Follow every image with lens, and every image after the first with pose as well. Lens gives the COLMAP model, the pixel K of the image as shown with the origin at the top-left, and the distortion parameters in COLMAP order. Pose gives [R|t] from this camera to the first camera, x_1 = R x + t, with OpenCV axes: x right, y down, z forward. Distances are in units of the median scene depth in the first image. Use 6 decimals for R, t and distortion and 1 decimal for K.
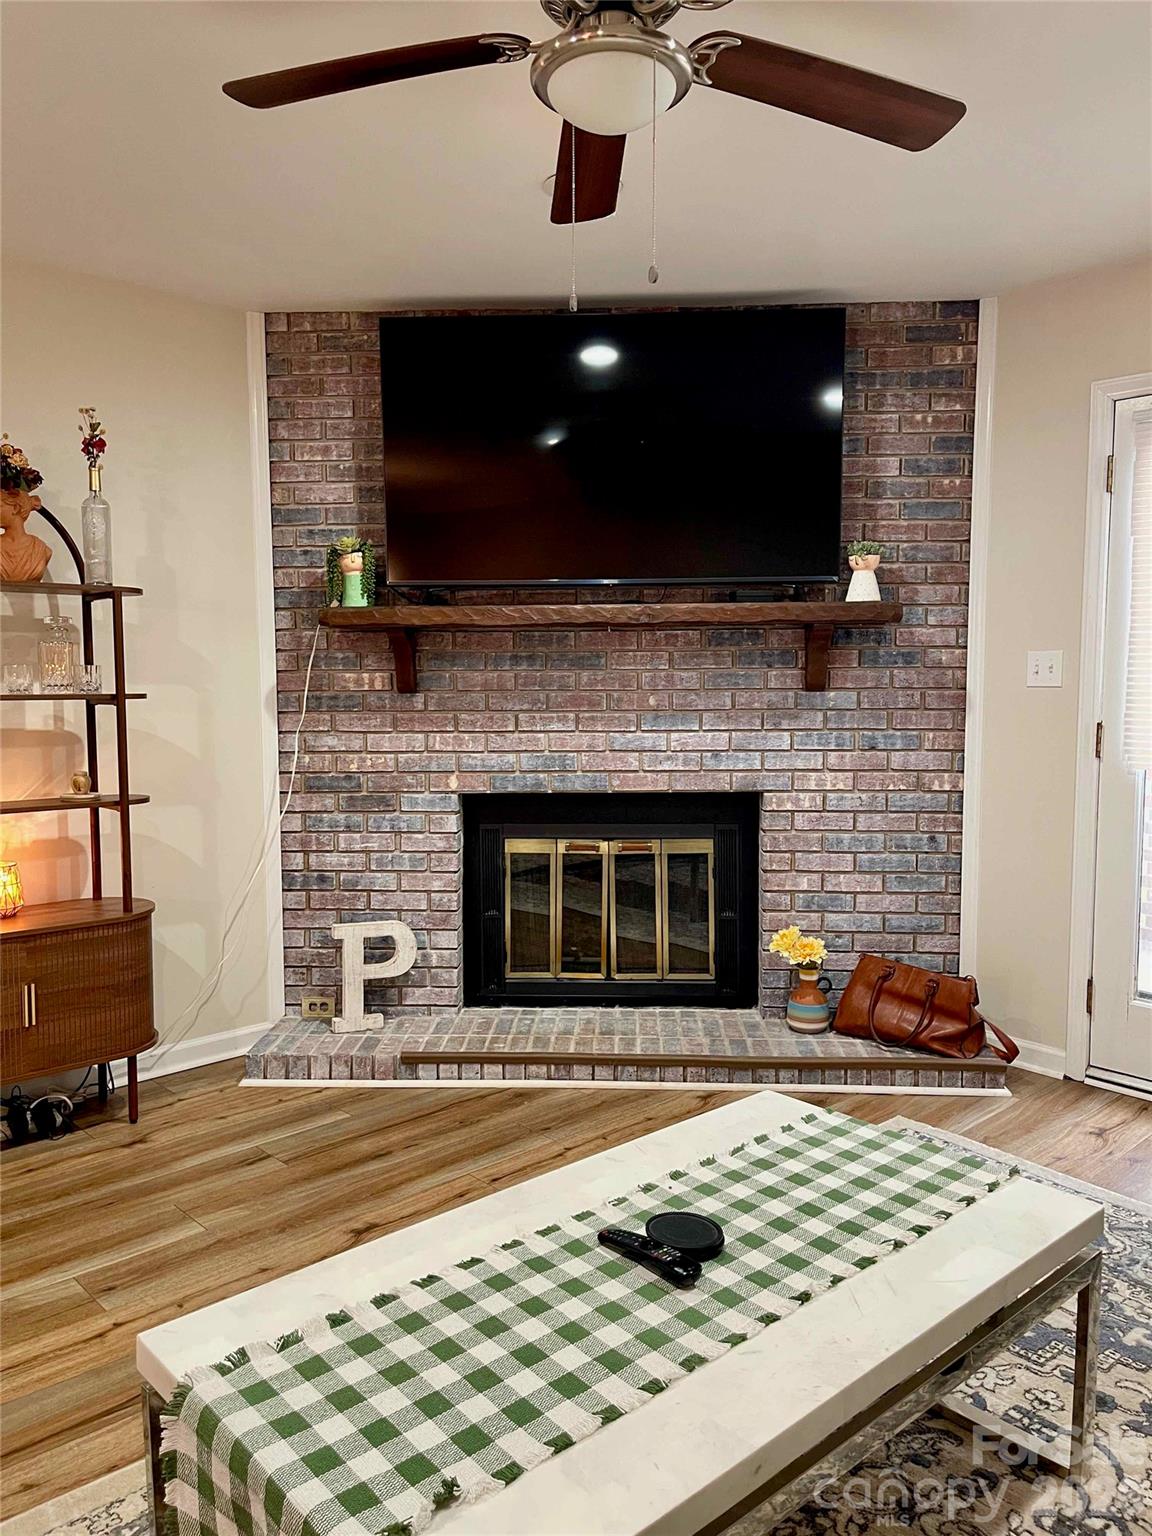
lens RADIAL K [[1154.1, 0, 568.3], [0, 1154.1, 759.5], [0, 0, 1]] dist [0.070997, -0.088953]
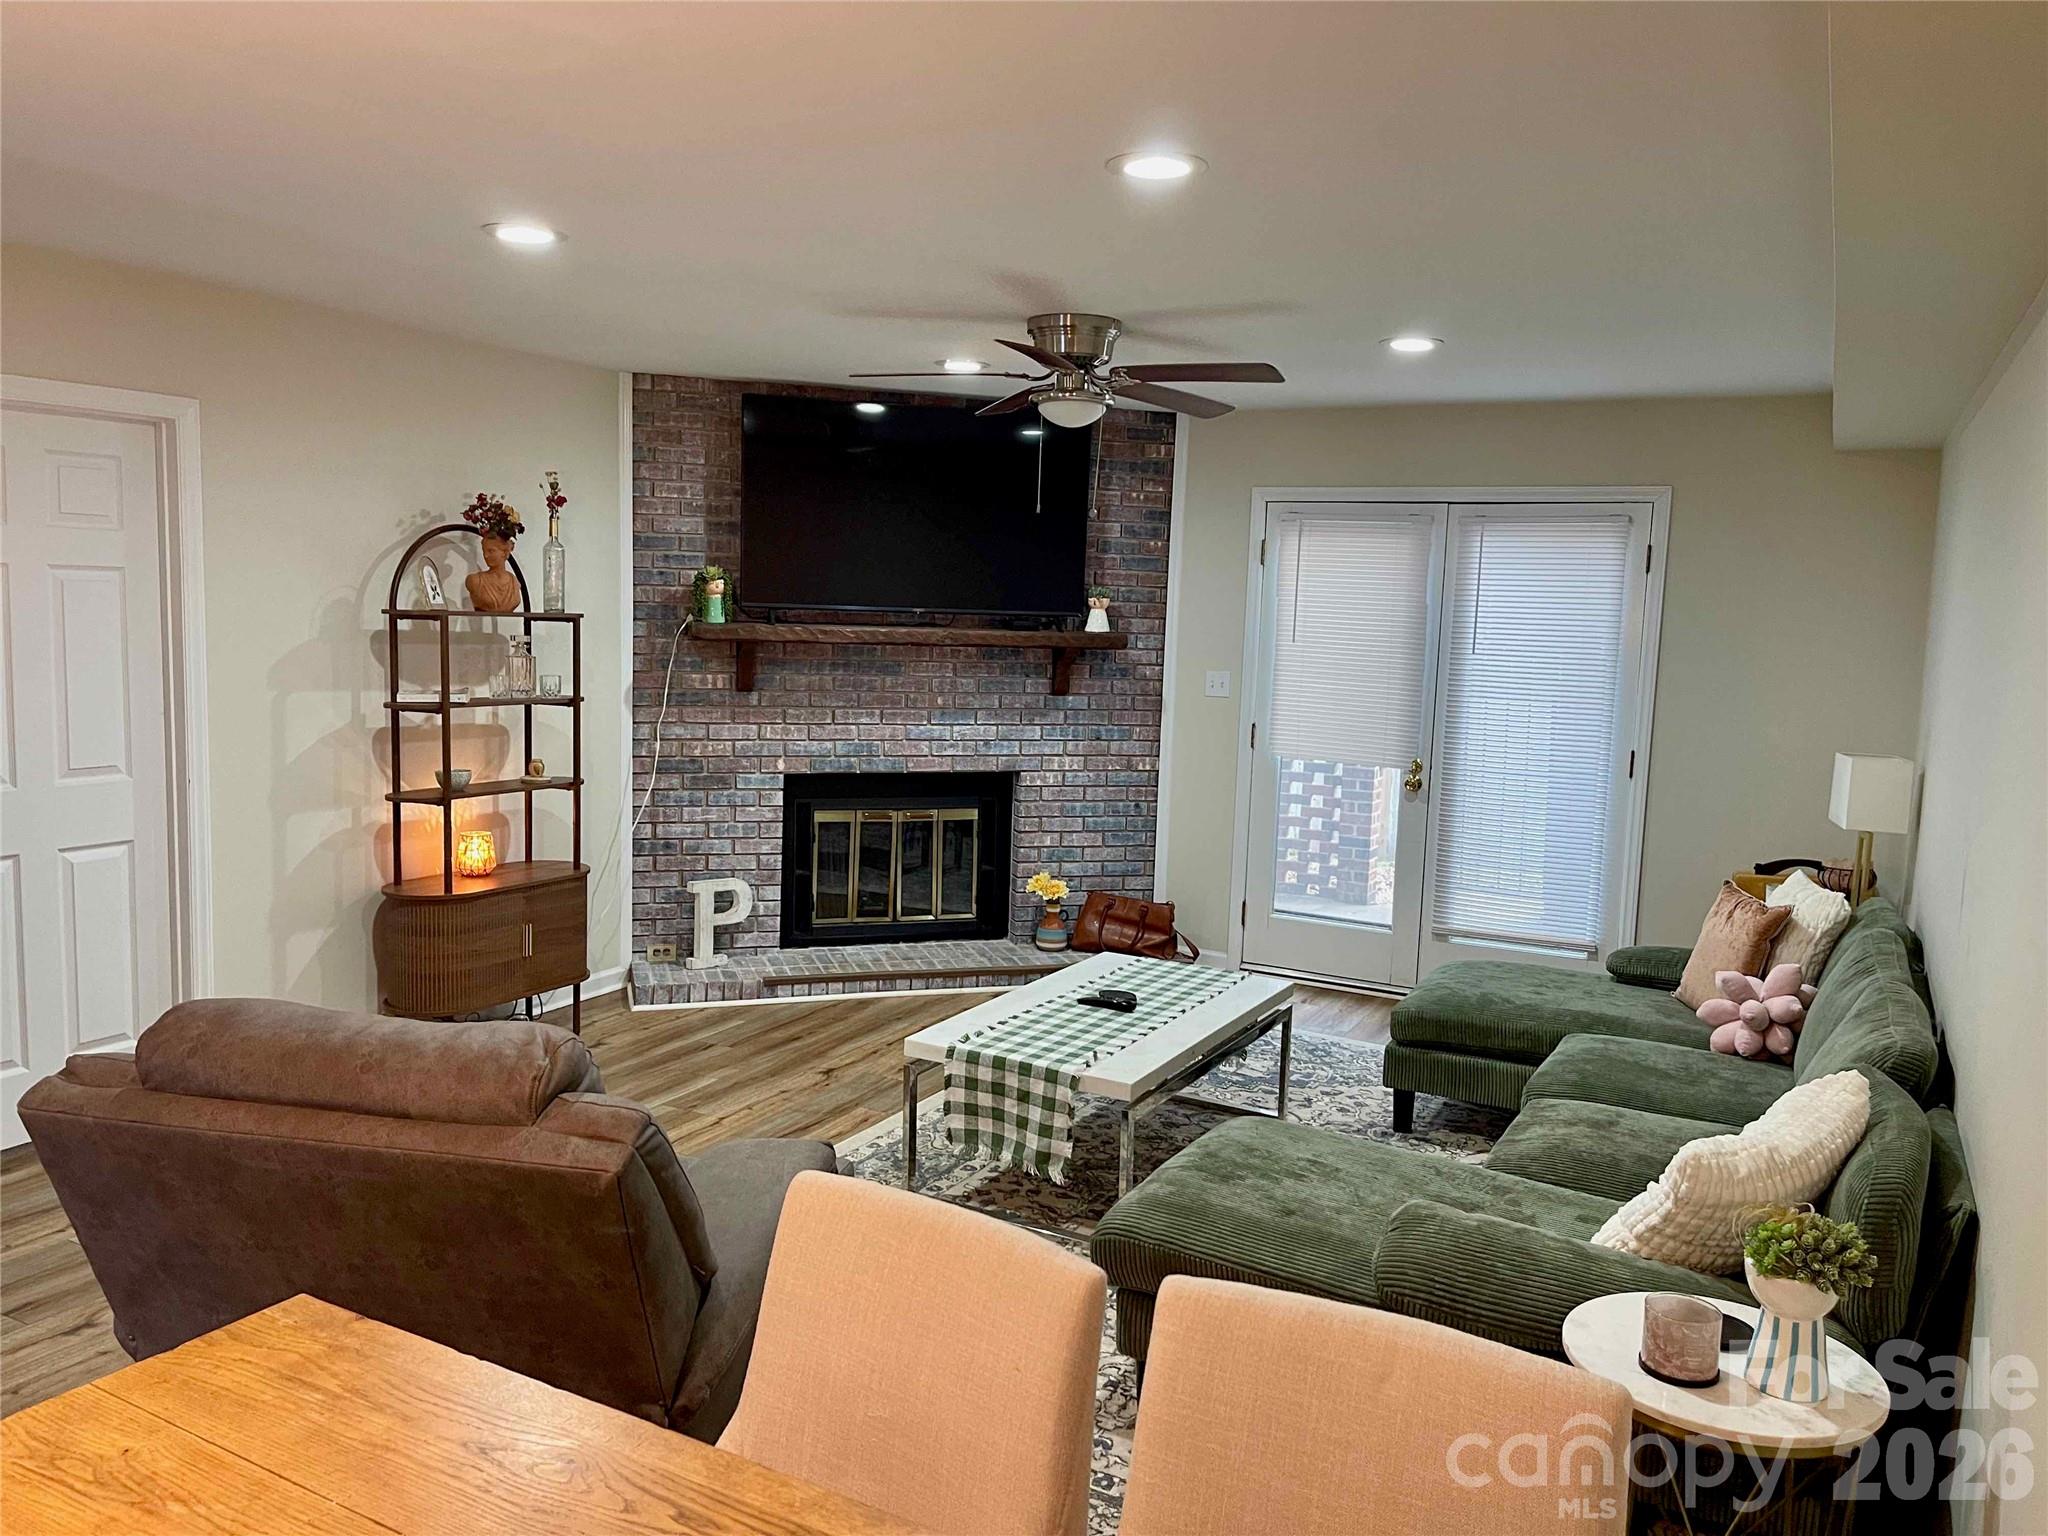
lens RADIAL K [[1538.8, 0, 1011.5], [0, 1538.8, 770.3], [0, 0, 1]] dist [0.070997, -0.088953]
pose [[0.941957, -0.003902, 0.335710, -0.428777], [-0.008874, 0.999294, 0.036514, -0.037288], [-0.335615, -0.037373, 0.941258, -0.639762]]
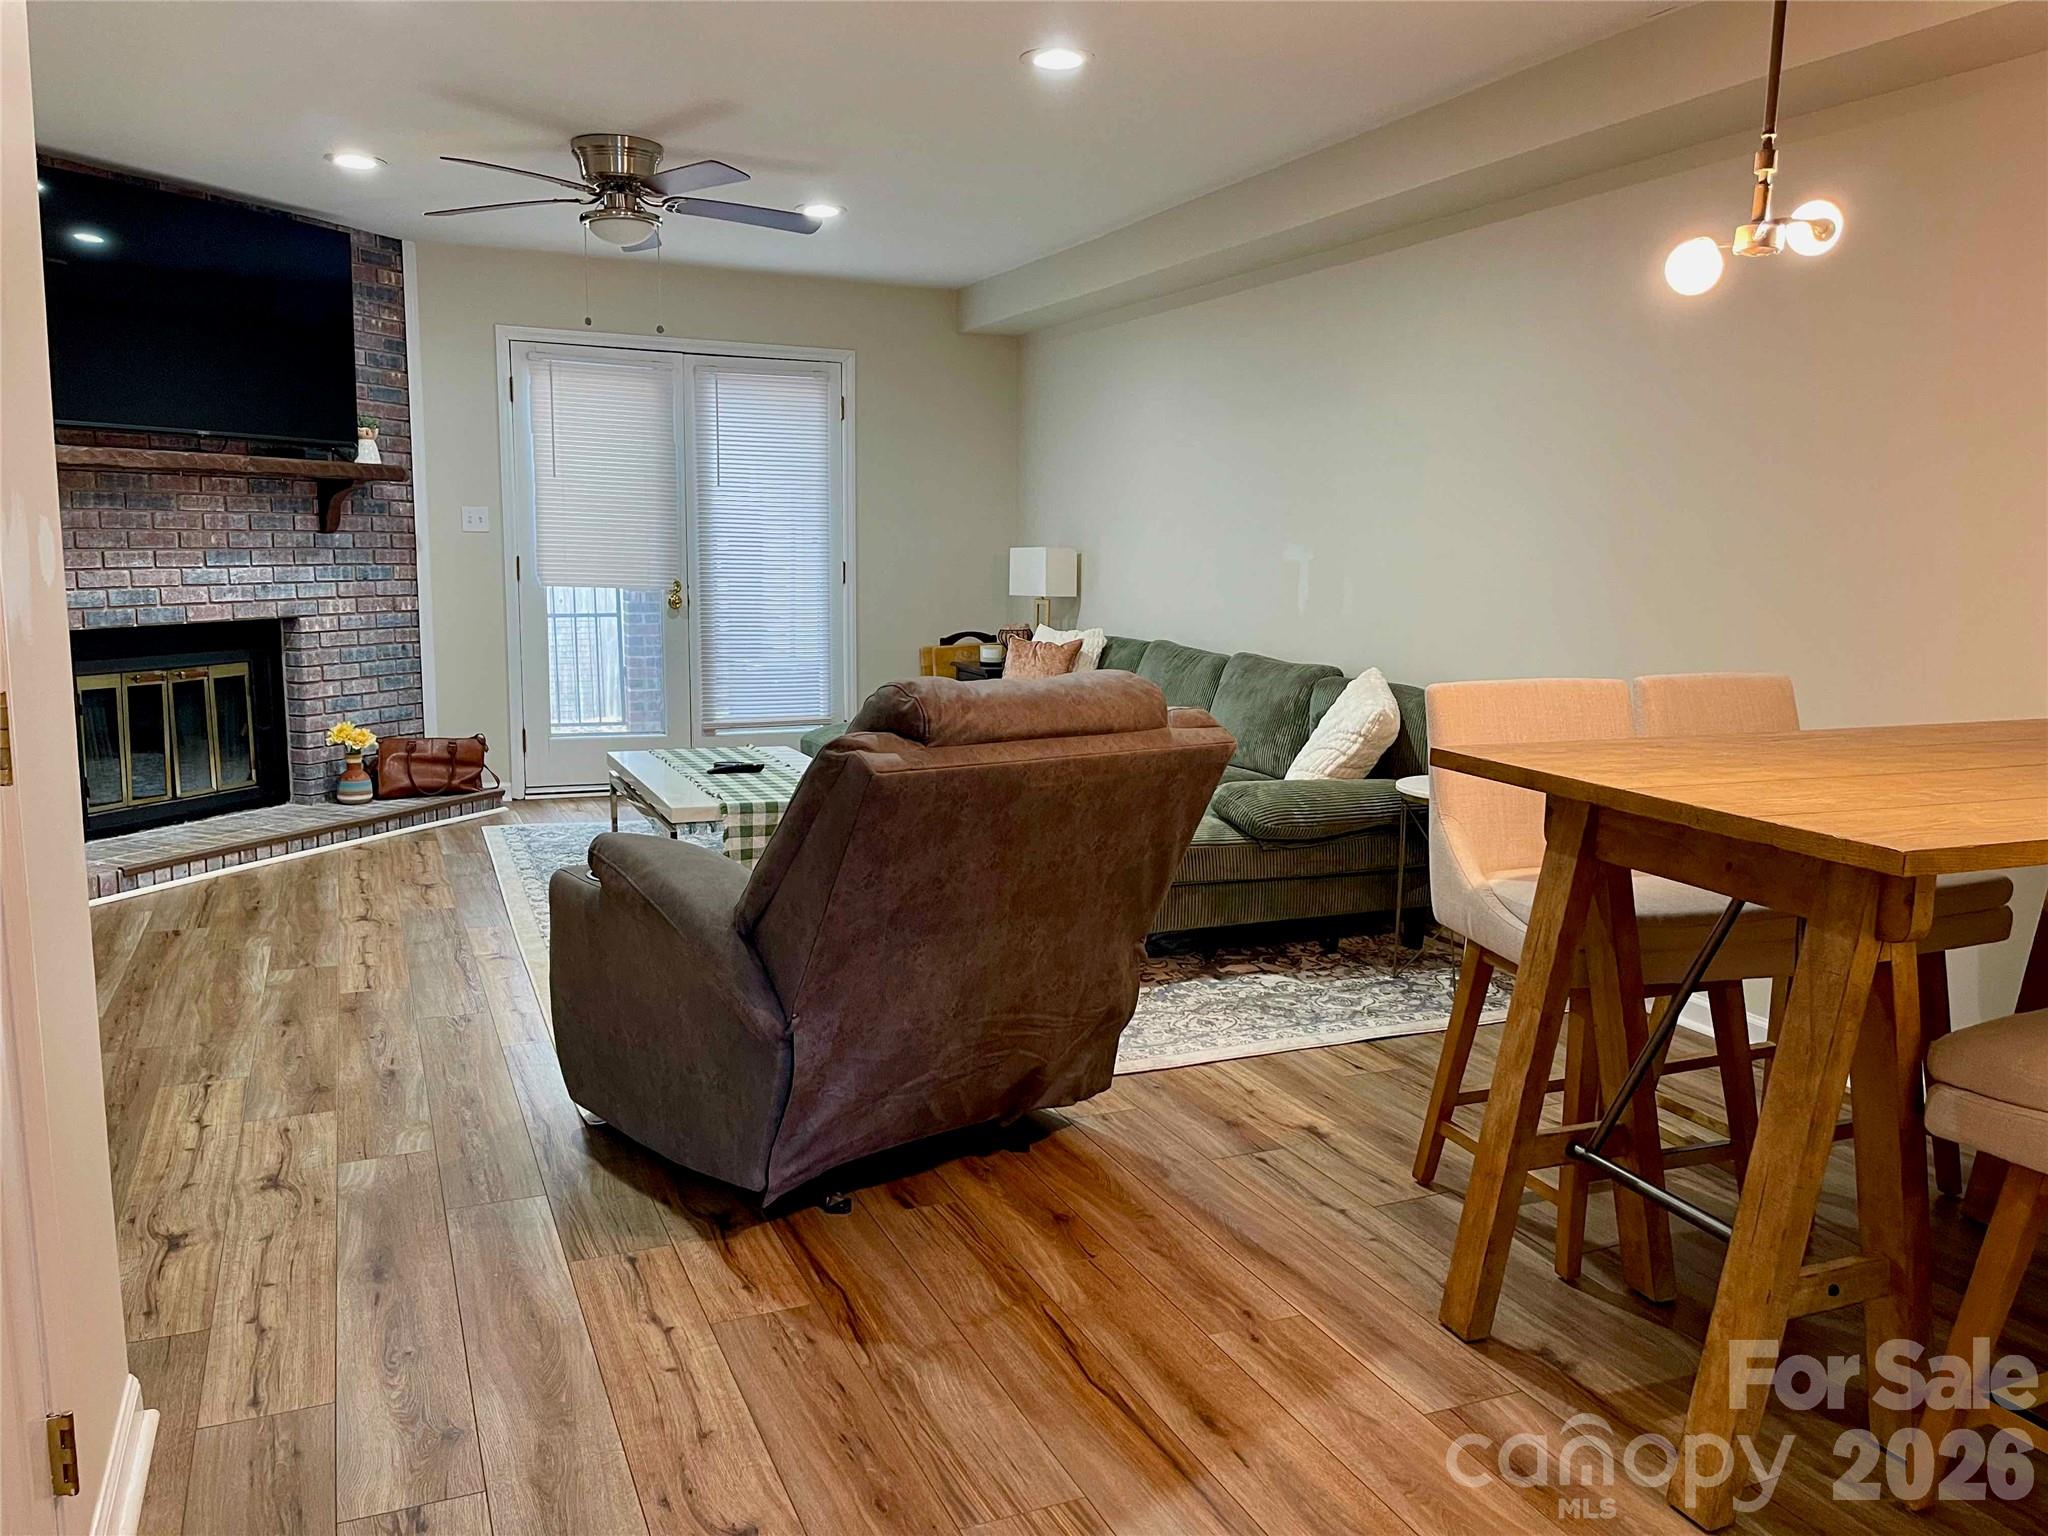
lens RADIAL K [[1538.8, 0, 1024.3], [0, 1538.8, 777.5], [0, 0, 1]] dist [0.070997, -0.088953]
pose [[0.328185, -0.136393, 0.934715, -1.134812], [0.058995, 0.990549, 0.123827, 0.037790], [-0.942770, 0.014506, 0.333129, -0.254201]]
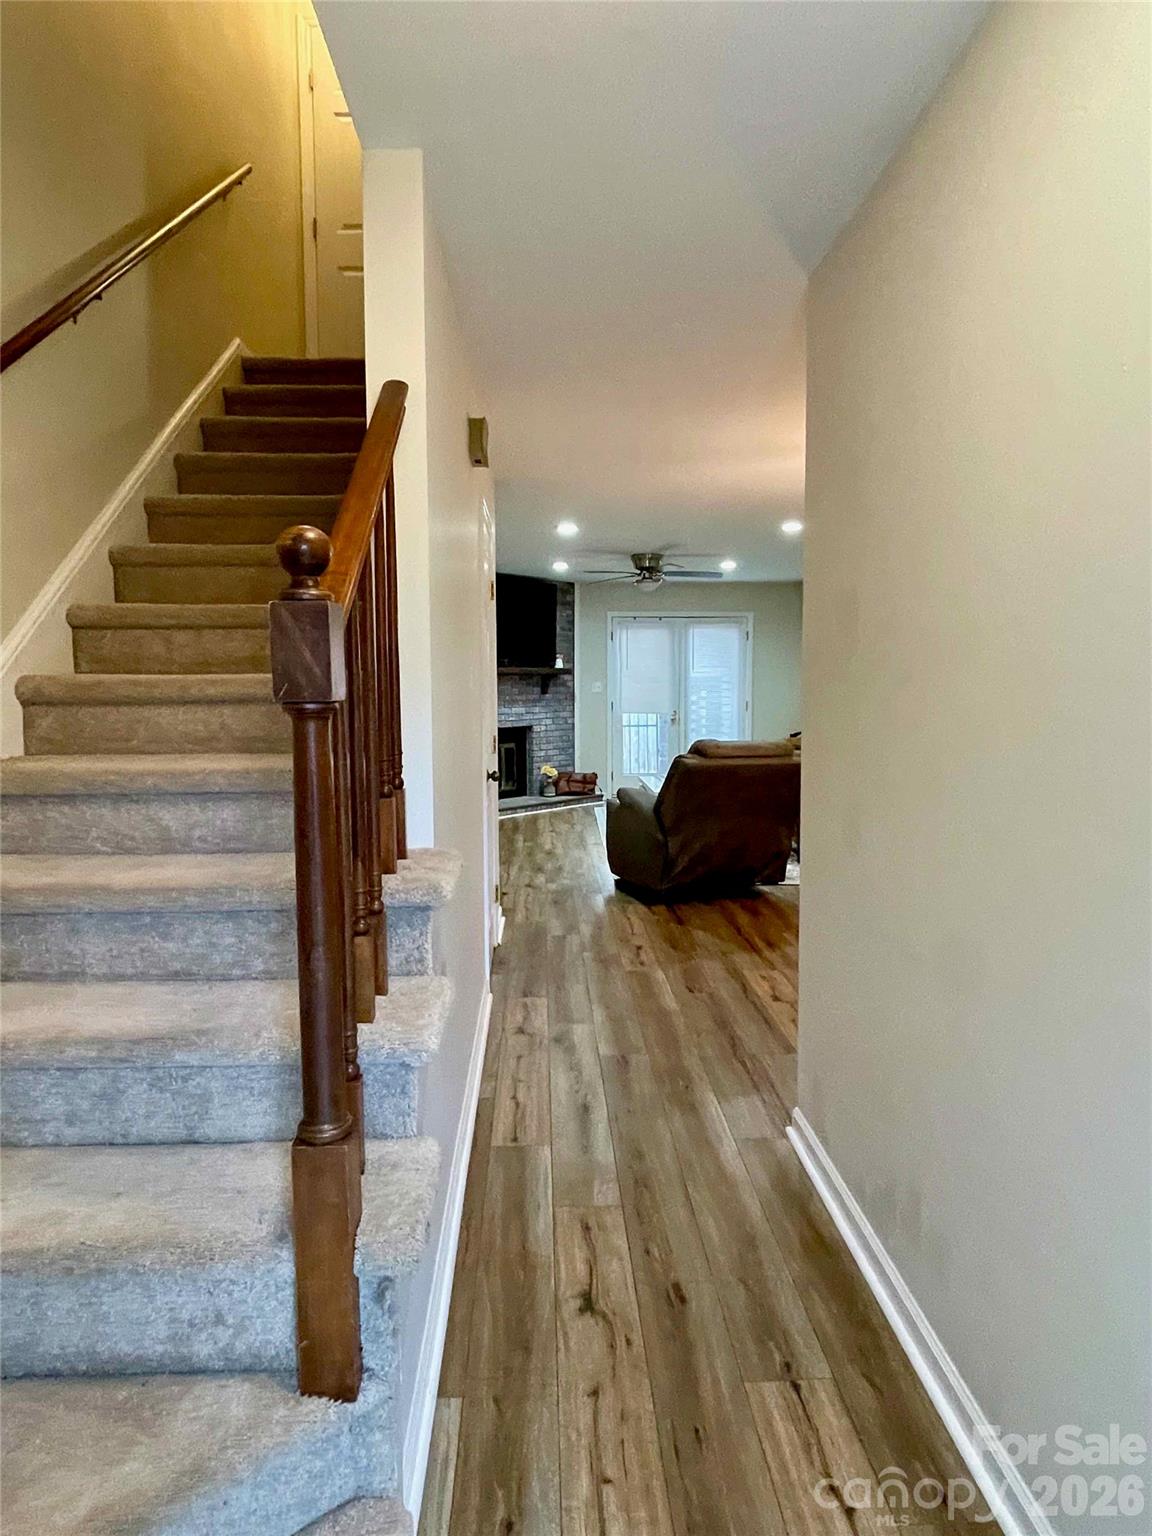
lens RADIAL K [[961.6, 0, 566.5], [0, 961.6, 754.1], [0, 0, 1]] dist [-0.003333, 0.006293]
pose [[0.655897, -0.057979, 0.752620, -1.809742], [0.063298, 0.997759, 0.021701, 0.054835], [-0.752192, 0.033406, 0.658097, -0.838925]]
